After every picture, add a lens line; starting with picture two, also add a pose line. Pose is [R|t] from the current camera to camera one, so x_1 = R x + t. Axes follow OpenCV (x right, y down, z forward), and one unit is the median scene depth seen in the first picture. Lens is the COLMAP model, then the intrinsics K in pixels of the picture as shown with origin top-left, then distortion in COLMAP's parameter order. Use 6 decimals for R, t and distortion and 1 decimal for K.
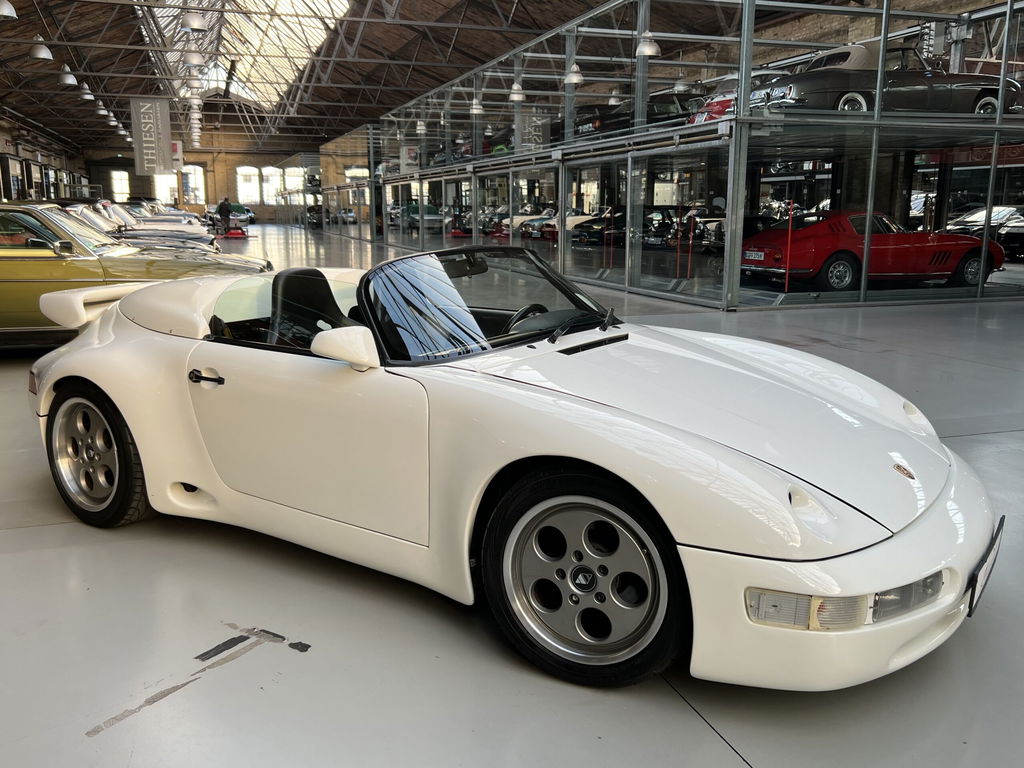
lens RADIAL K [[902.5, 0, 512.0], [0, 902.5, 384.0], [0, 0, 1]] dist [-0.000494, -0.008433]
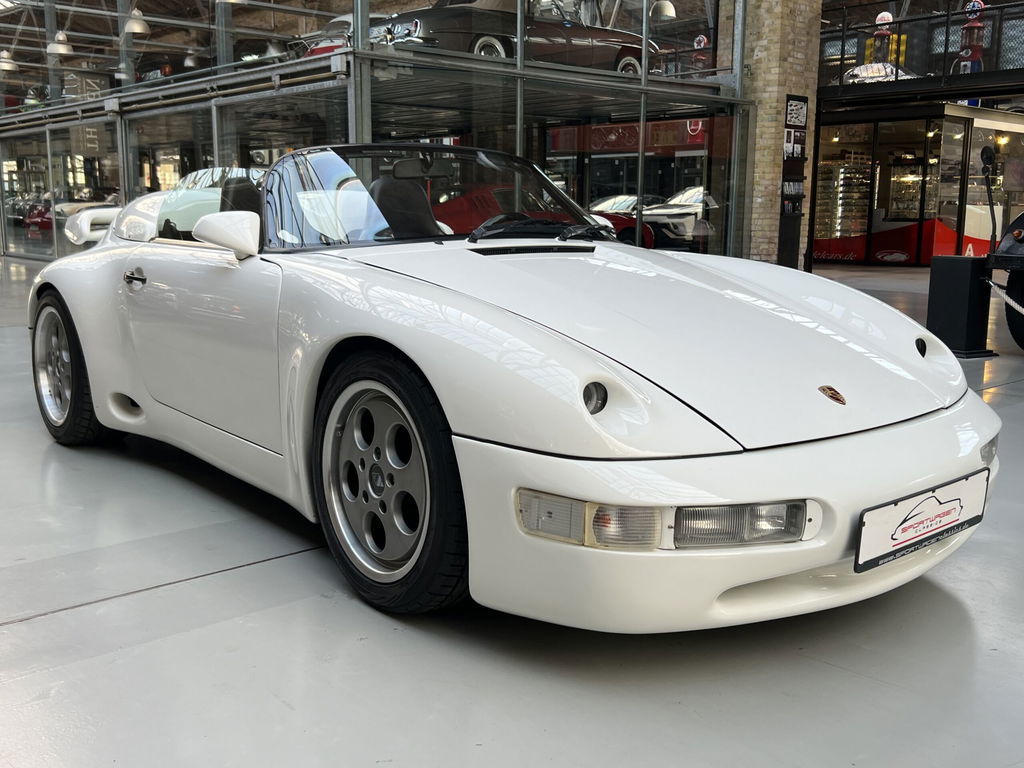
lens RADIAL K [[1013.6, 0, 512.0], [0, 1013.6, 384.0], [0, 0, 1]] dist [0.094152, -0.186454]
pose [[0.920970, -0.058846, 0.385165, 0.018887], [0.066970, 0.997725, -0.007701, 0.002379], [-0.383836, 0.032887, 0.922815, 0.139433]]
